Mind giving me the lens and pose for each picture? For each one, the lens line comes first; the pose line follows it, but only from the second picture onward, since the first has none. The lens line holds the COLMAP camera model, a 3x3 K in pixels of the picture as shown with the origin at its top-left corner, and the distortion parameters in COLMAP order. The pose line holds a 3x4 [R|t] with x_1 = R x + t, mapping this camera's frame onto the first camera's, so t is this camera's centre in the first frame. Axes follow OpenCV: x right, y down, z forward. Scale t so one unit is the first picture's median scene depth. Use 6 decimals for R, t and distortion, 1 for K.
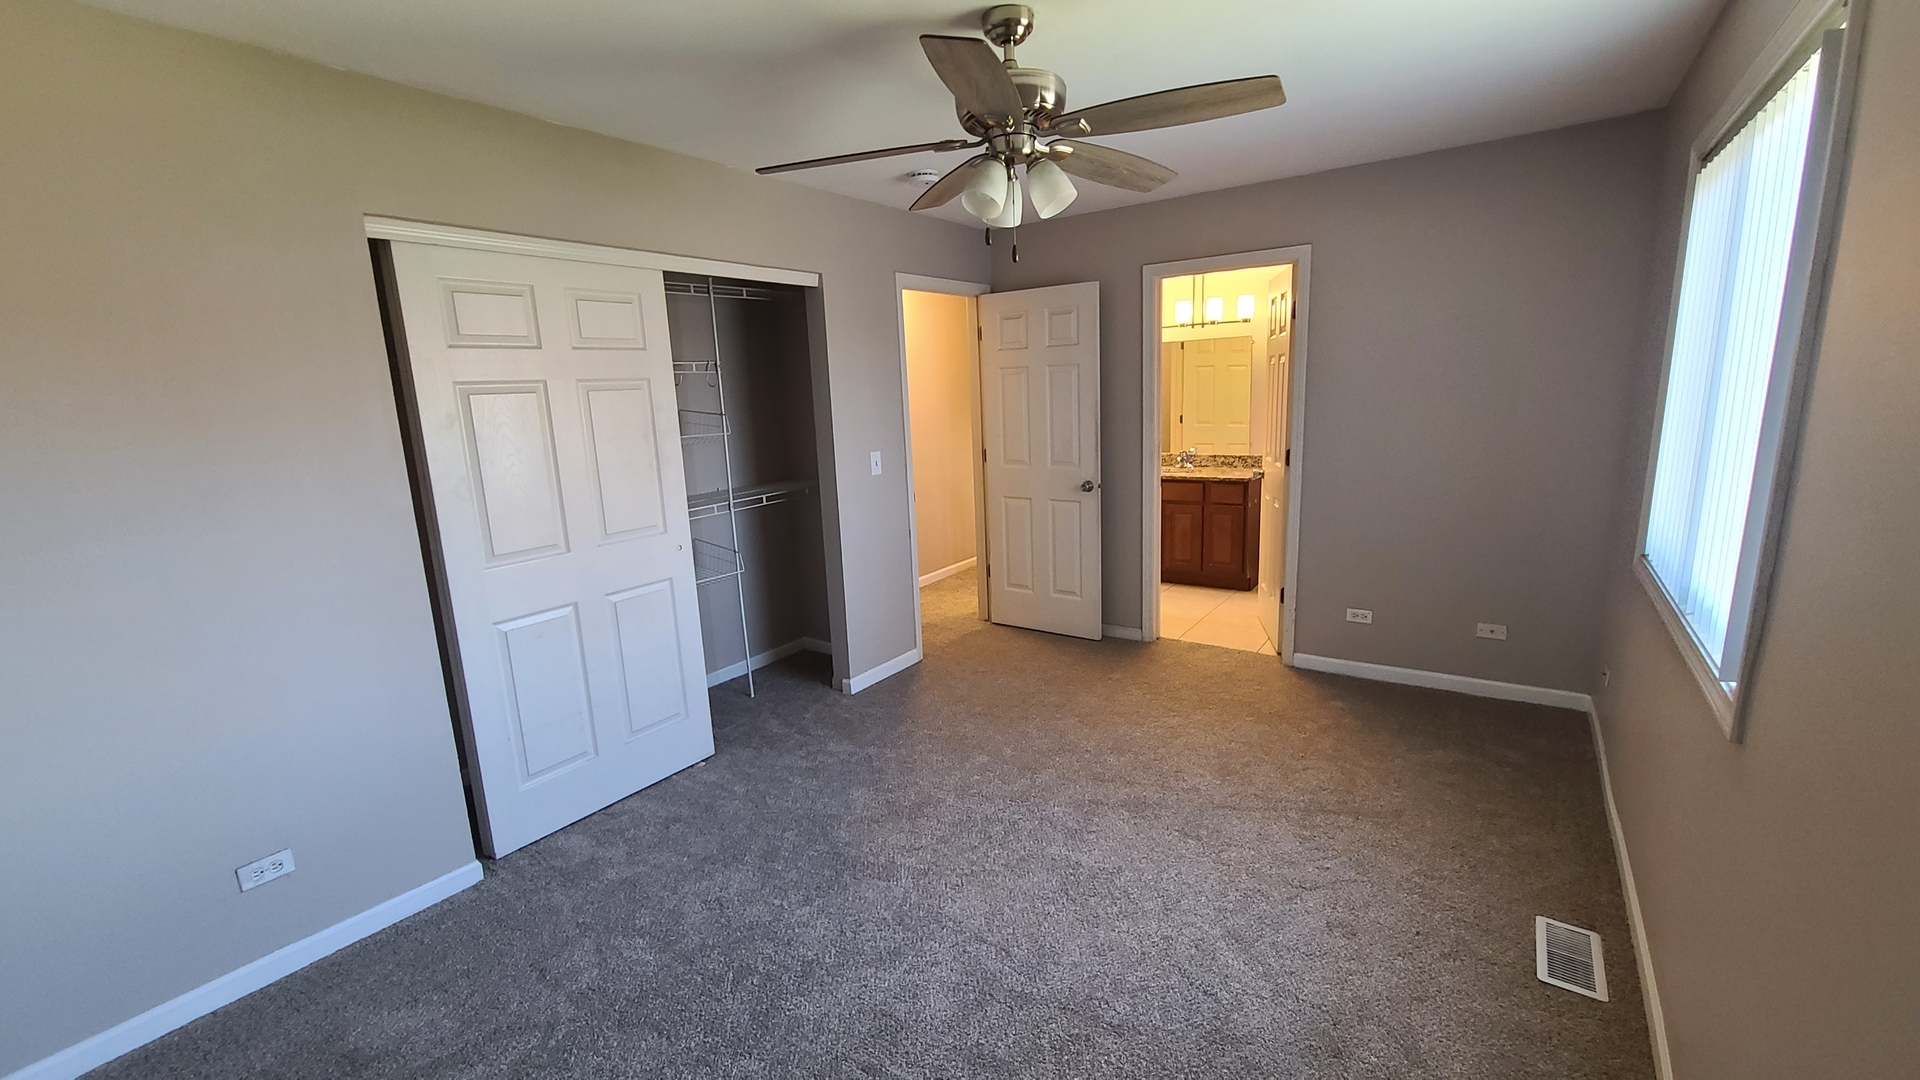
lens RADIAL K [[781.8, 0, 969.4], [0, 781.8, 542.0], [0, 0, 1]] dist [-0.011551, 0.000131]
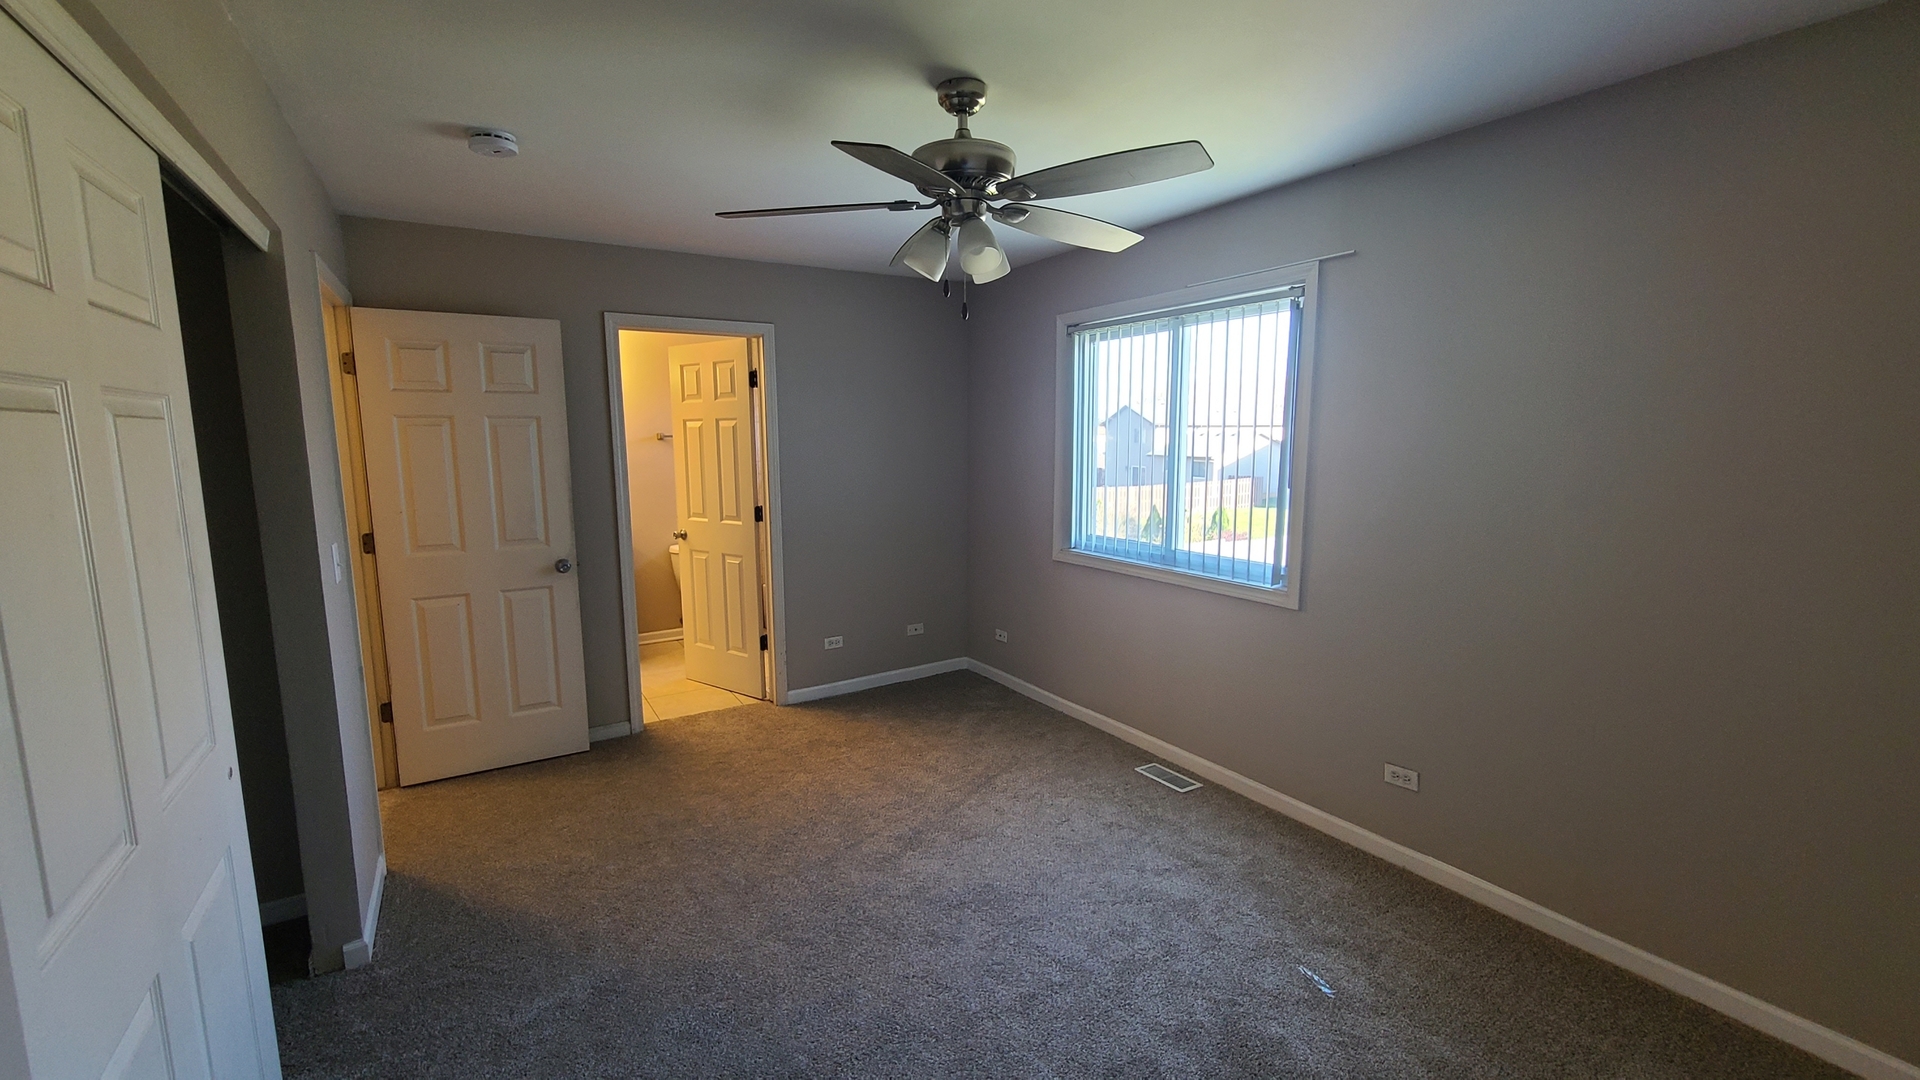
lens RADIAL K [[781.8, 0, 968.0], [0, 781.8, 539.4], [0, 0, 1]] dist [-0.011551, 0.000131]
pose [[0.385115, -0.089547, 0.918514, -0.440935], [0.170275, 0.985088, 0.024644, -0.047791], [-0.907024, 0.146909, 0.394620, 0.299421]]
